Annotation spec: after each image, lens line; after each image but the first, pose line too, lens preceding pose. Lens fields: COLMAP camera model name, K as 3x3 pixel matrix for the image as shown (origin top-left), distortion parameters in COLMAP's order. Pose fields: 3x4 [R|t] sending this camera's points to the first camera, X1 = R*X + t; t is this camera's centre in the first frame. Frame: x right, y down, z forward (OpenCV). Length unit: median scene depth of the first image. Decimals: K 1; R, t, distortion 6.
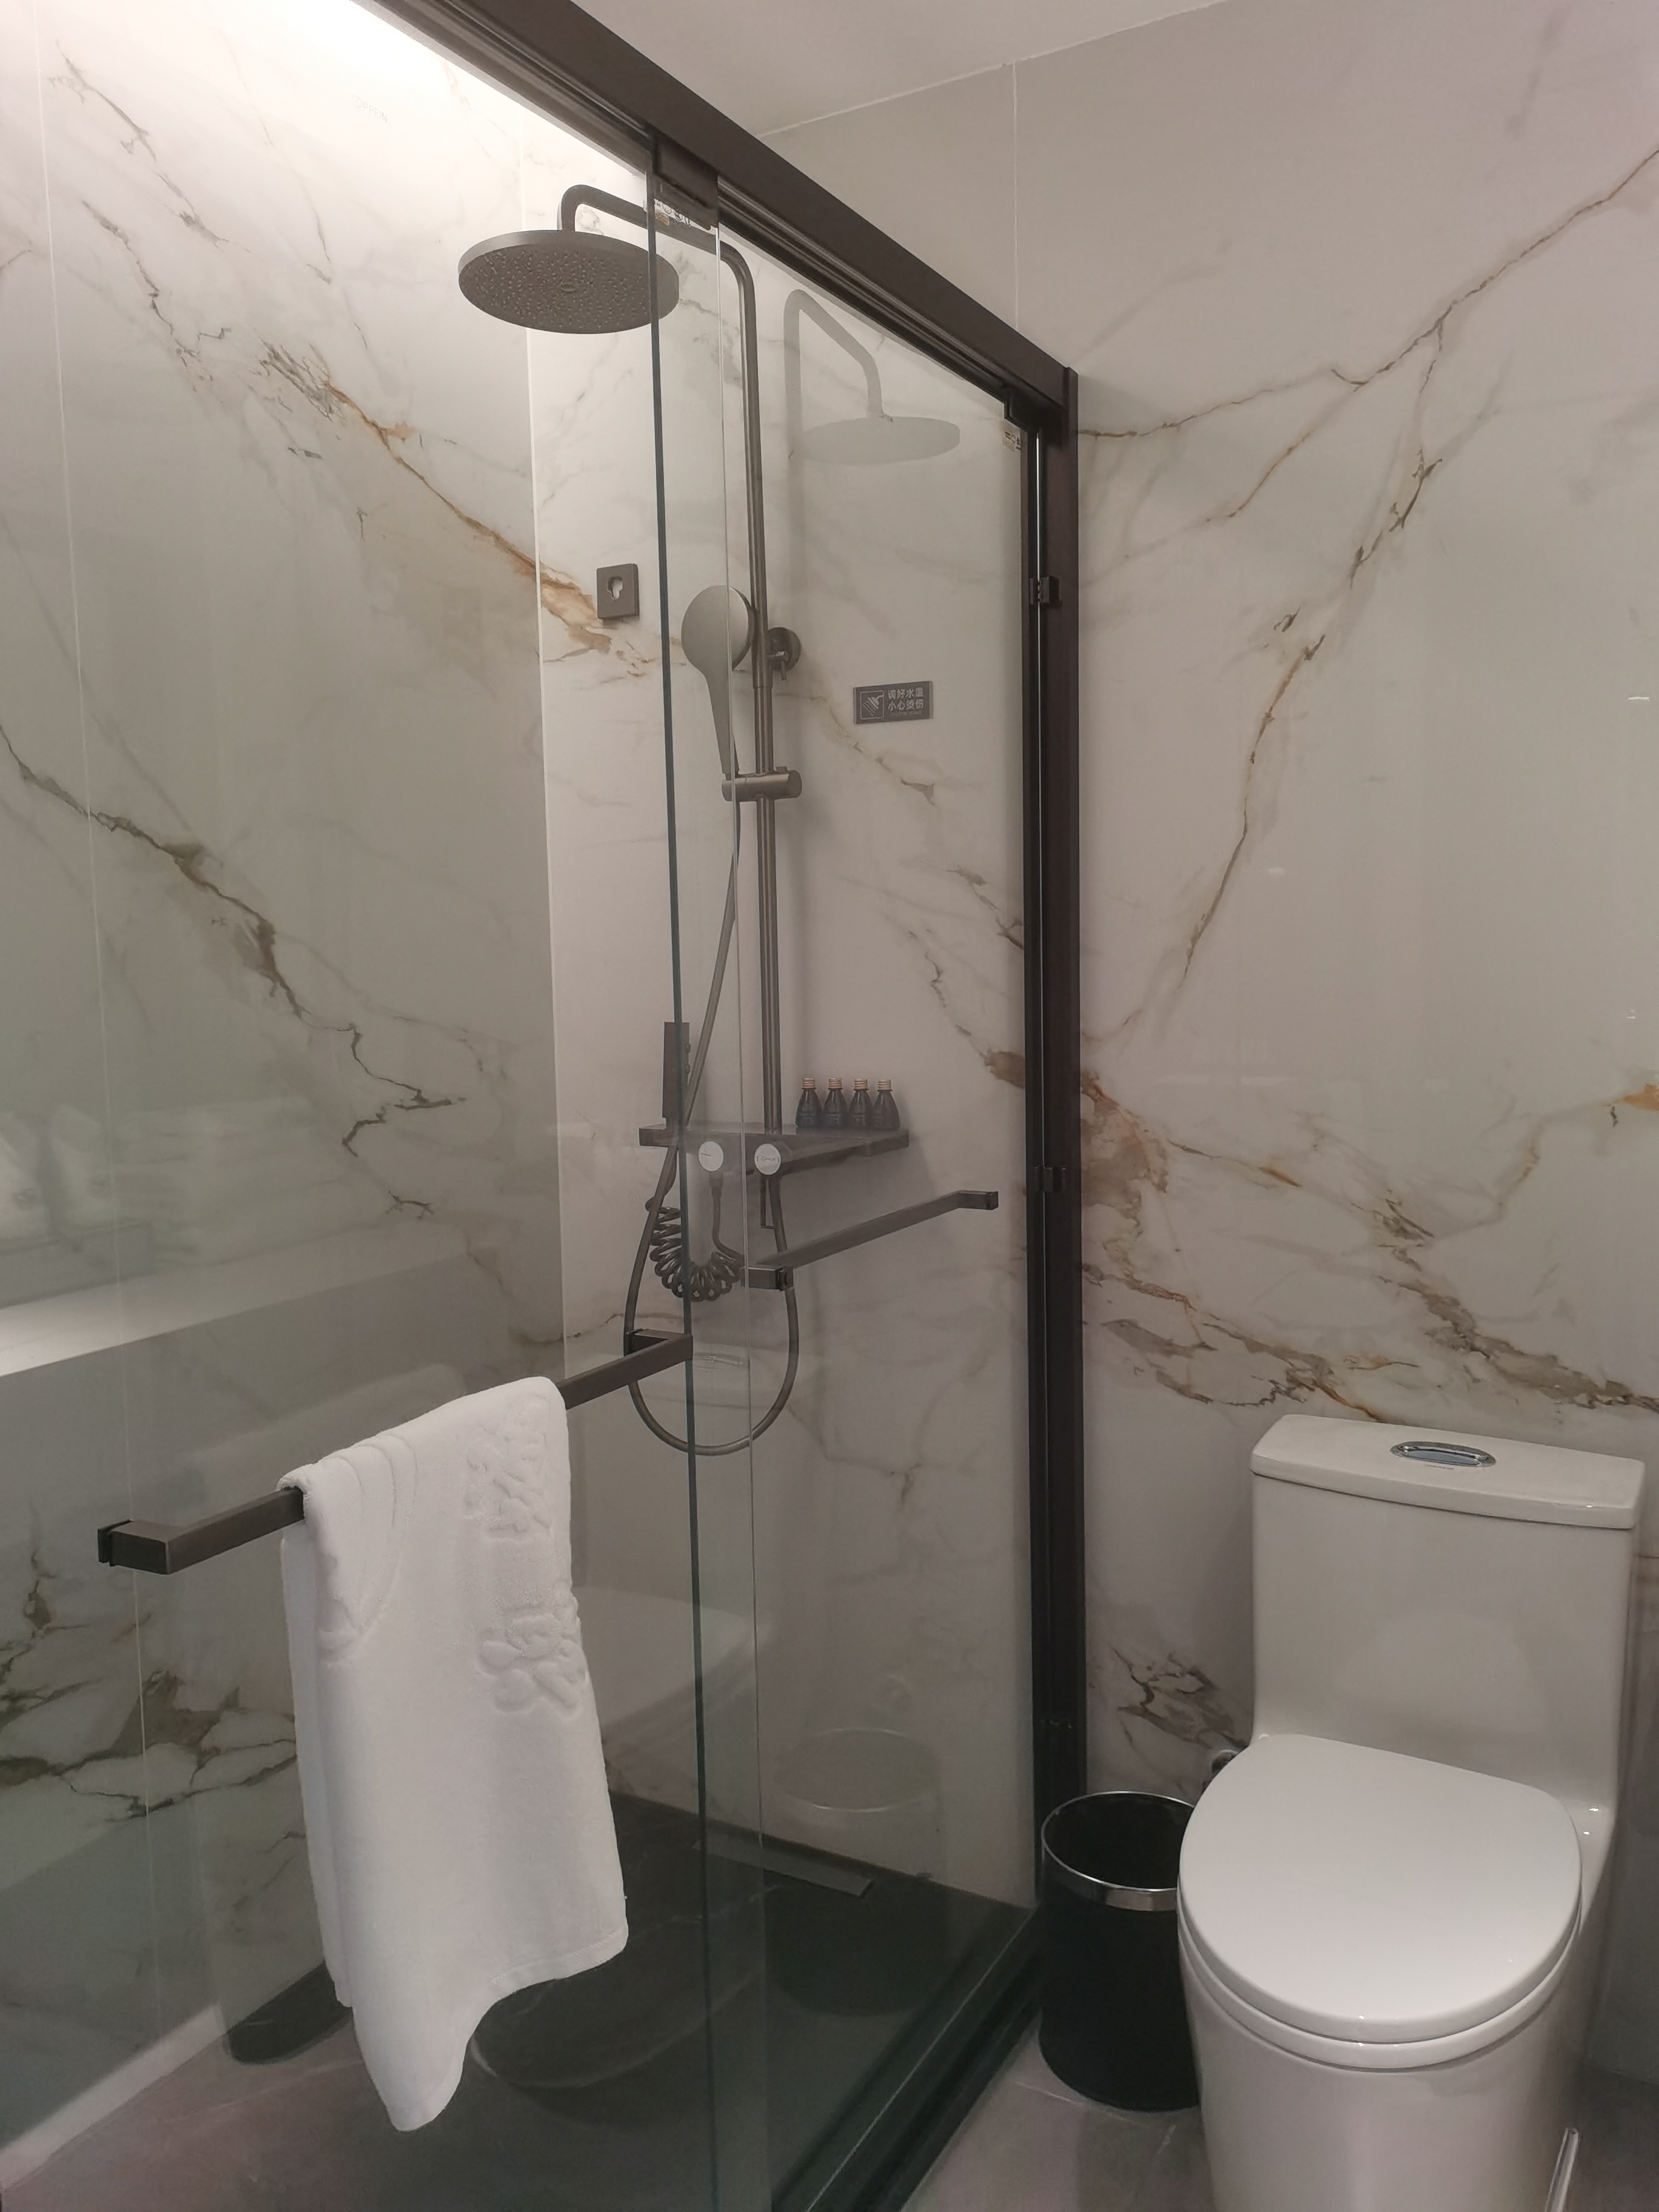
lens RADIAL K [[1664.9, 0, 833.1], [0, 1664.9, 1131.1], [0, 0, 1]] dist [0.045046, -0.033948]
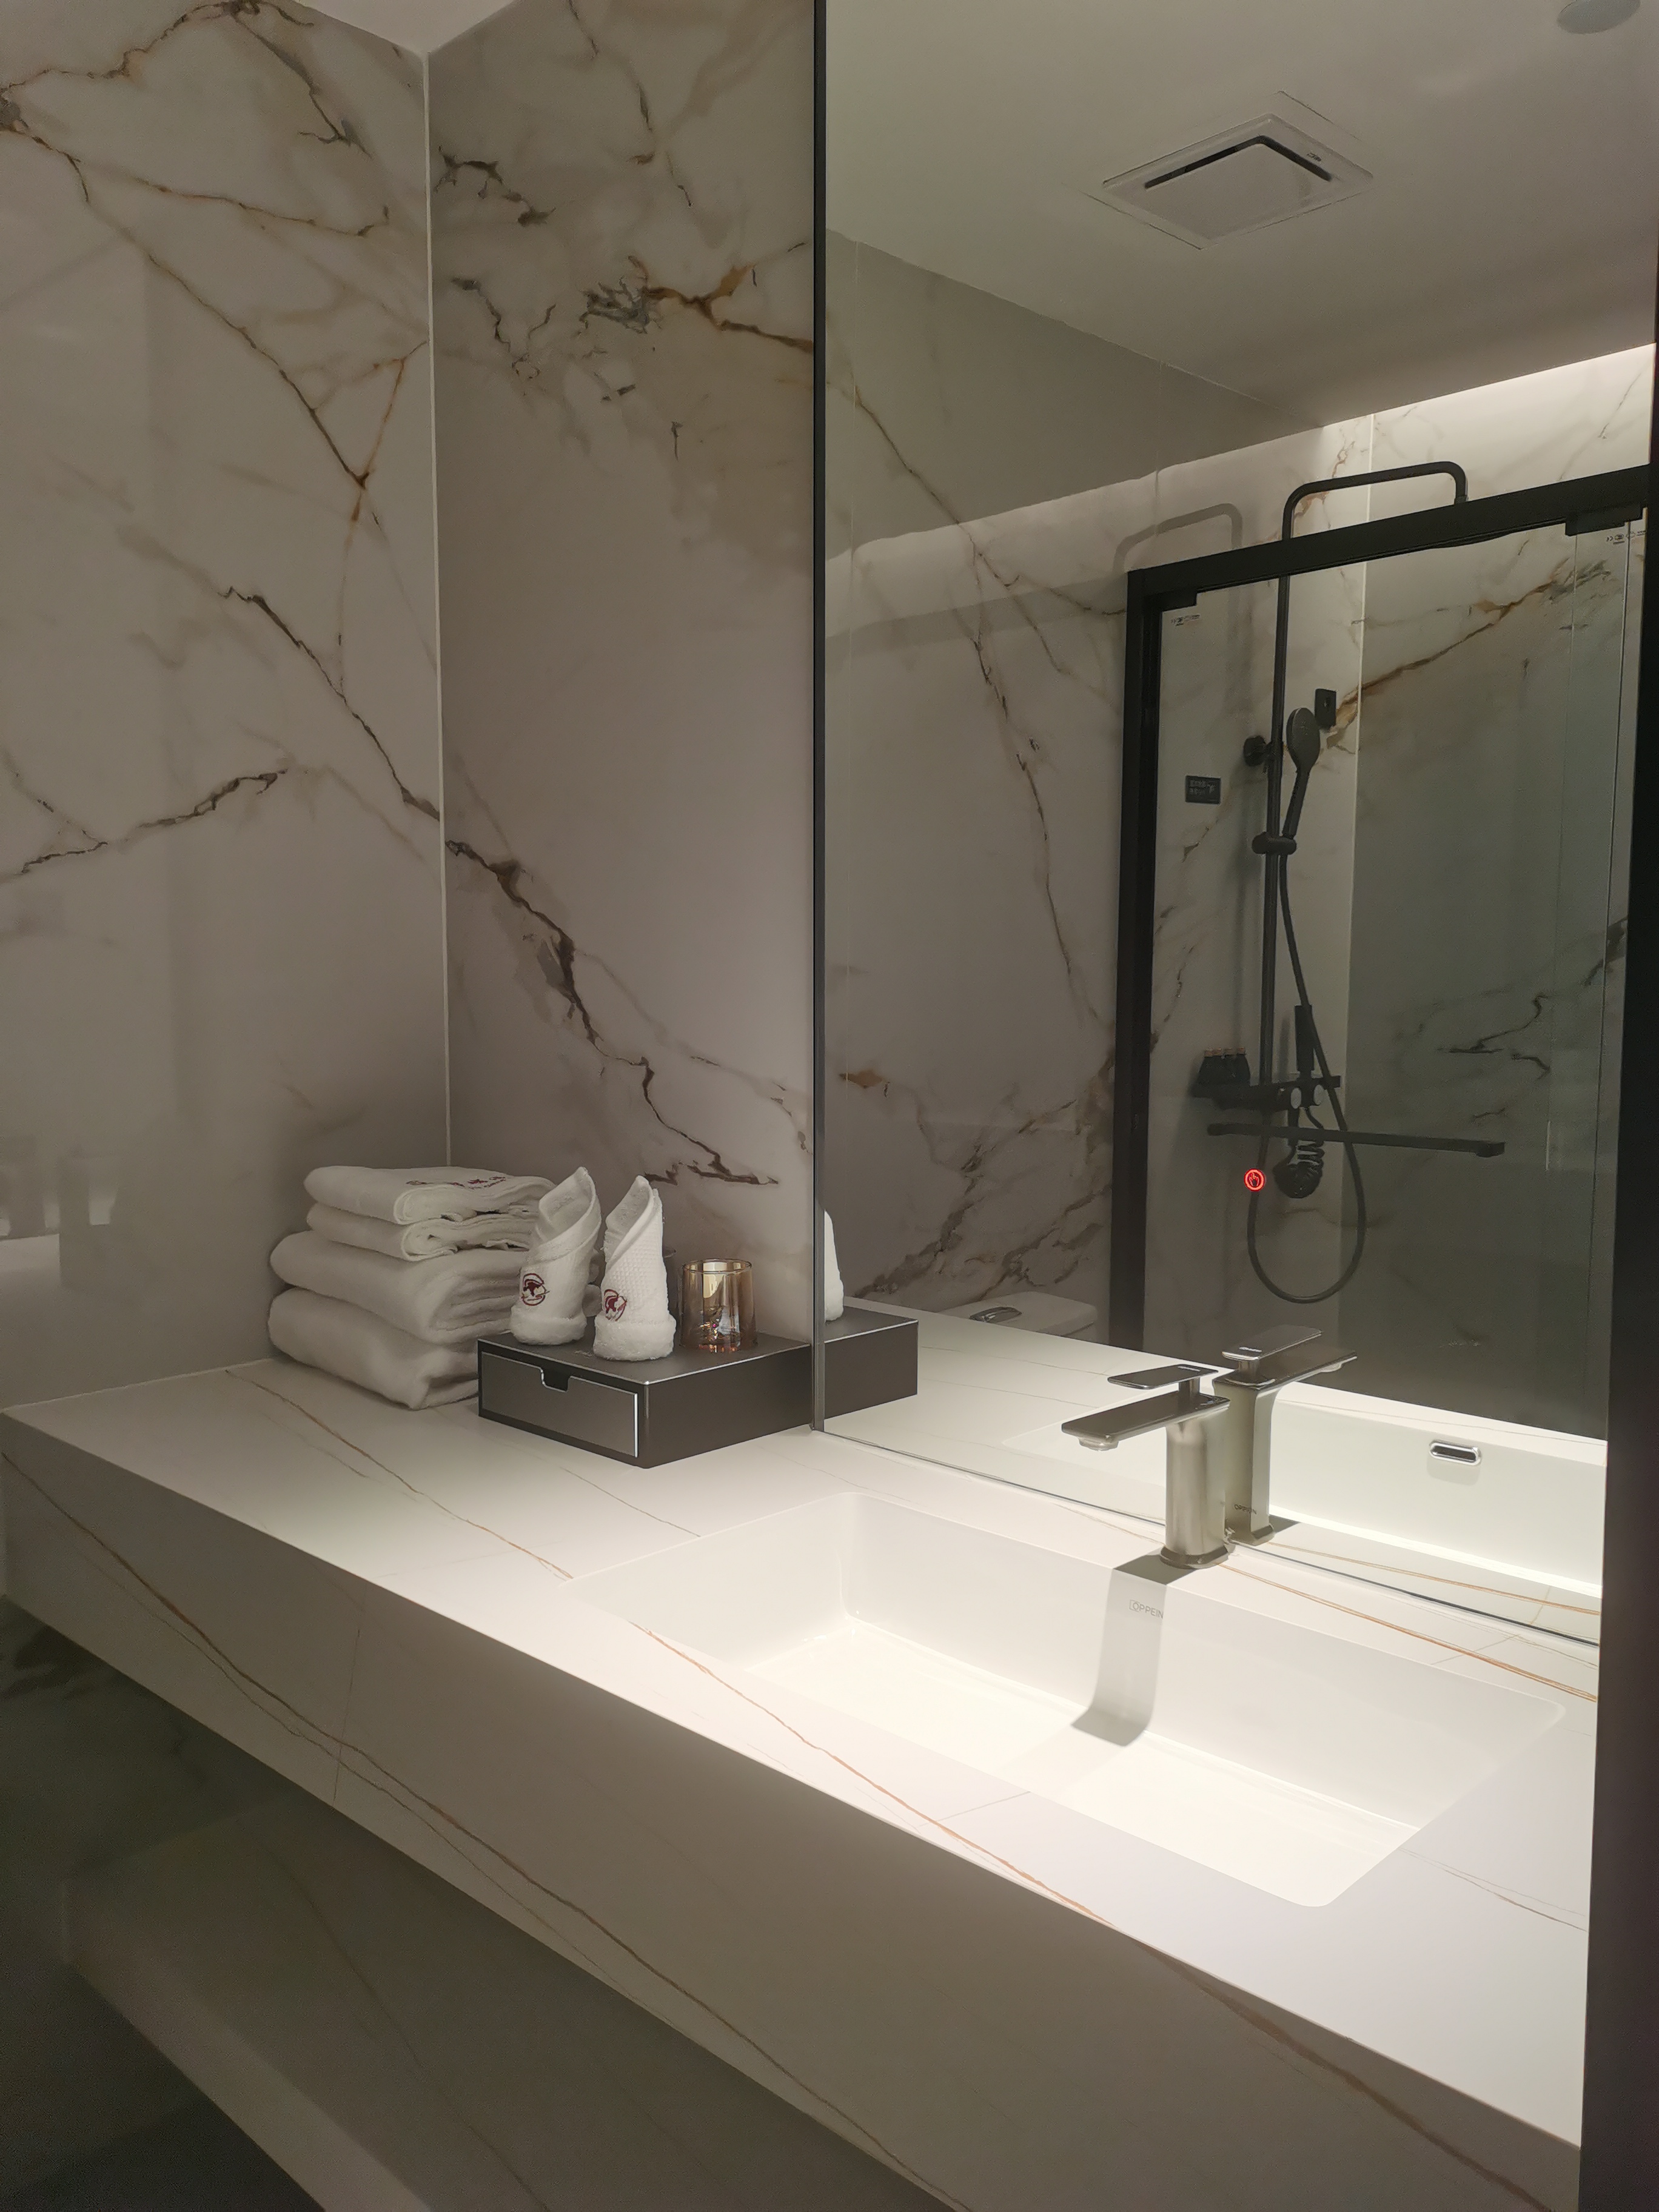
lens RADIAL K [[1716.7, 0, 829.5], [0, 1716.7, 1106.0], [0, 0, 1]] dist [0.058008, -0.062140]
pose [[-0.248485, 0.108583, -0.962531, 0.543502], [-0.094046, 0.986298, 0.135542, -0.174561], [0.964059, 0.124203, -0.234868, 1.367585]]
